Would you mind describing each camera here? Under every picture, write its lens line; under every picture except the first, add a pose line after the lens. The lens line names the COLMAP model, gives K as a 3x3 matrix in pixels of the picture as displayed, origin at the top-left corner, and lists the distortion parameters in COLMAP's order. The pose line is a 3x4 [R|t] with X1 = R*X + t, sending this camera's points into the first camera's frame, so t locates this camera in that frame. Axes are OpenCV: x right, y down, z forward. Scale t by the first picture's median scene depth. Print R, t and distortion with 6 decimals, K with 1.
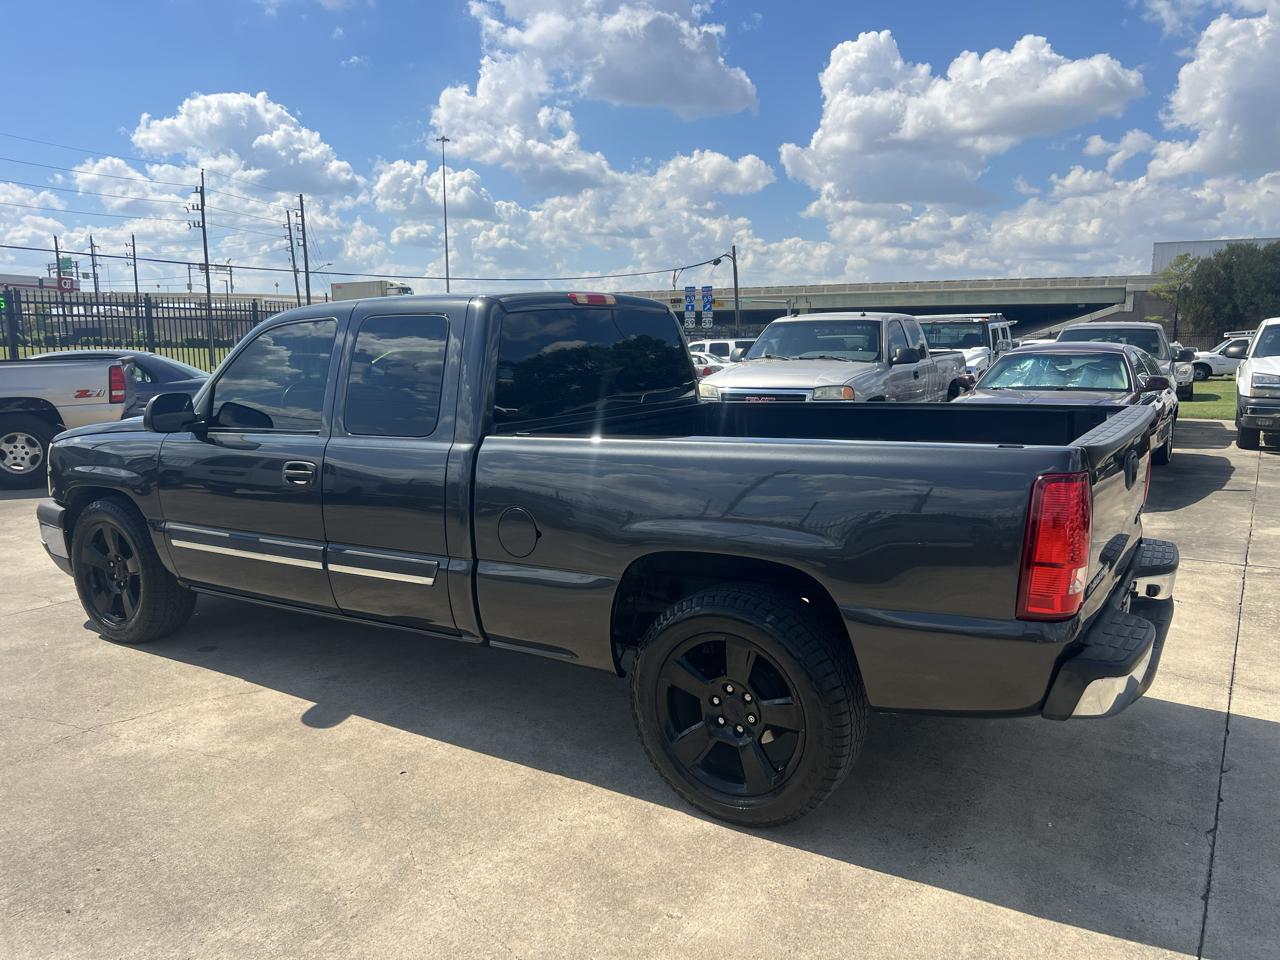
lens RADIAL K [[967.1, 0, 642.5], [0, 967.1, 487.8], [0, 0, 1]] dist [0.041282, -0.047988]
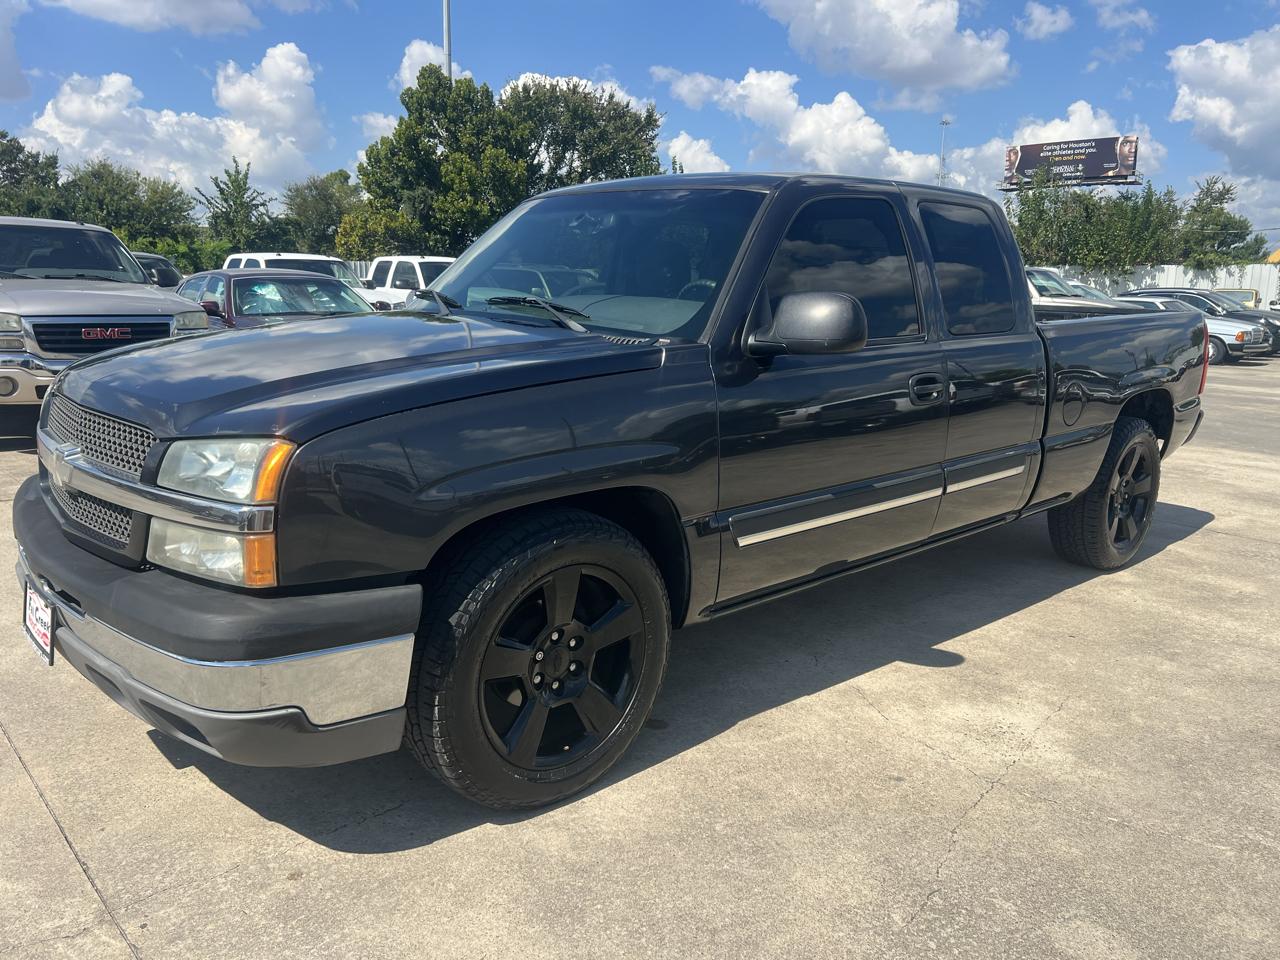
lens RADIAL K [[967.7, 0, 641.5], [0, 967.7, 497.7], [0, 0, 1]] dist [0.039734, -0.047266]
pose [[0.257004, -0.191470, 0.947253, -1.343831], [0.128097, 0.978277, 0.162987, -0.098818], [-0.957883, 0.079452, 0.275948, 1.118660]]
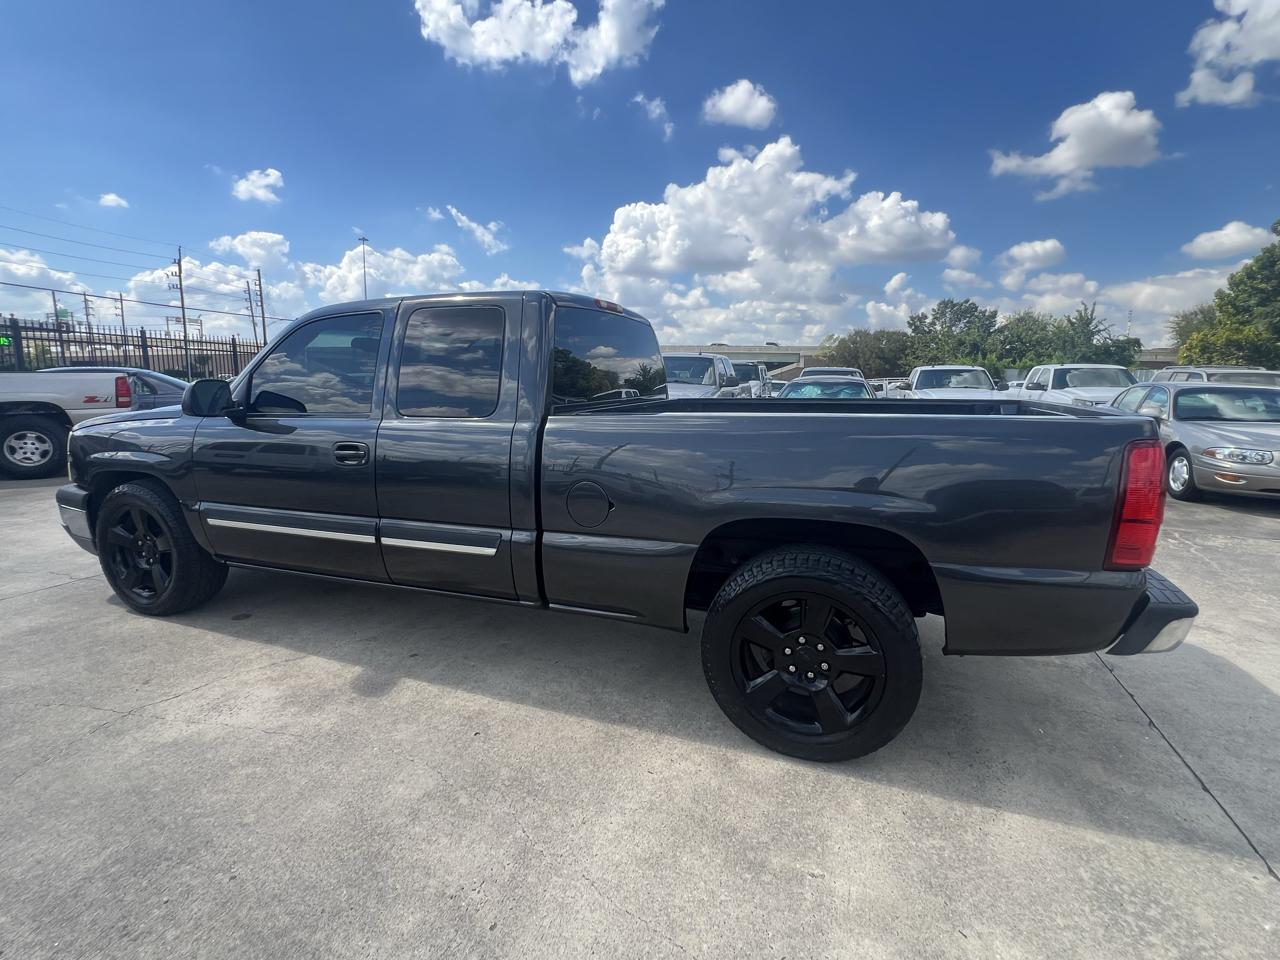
lens RADIAL K [[615.4, 0, 639.7], [0, 615.4, 475.9], [0, 0, 1]] dist [-0.000255, 0.000519]
pose [[0.976507, -0.012723, 0.215110, -0.207972], [0.012220, 0.999919, 0.003665, 0.011740], [-0.215139, -0.000950, 0.976583, 0.300419]]
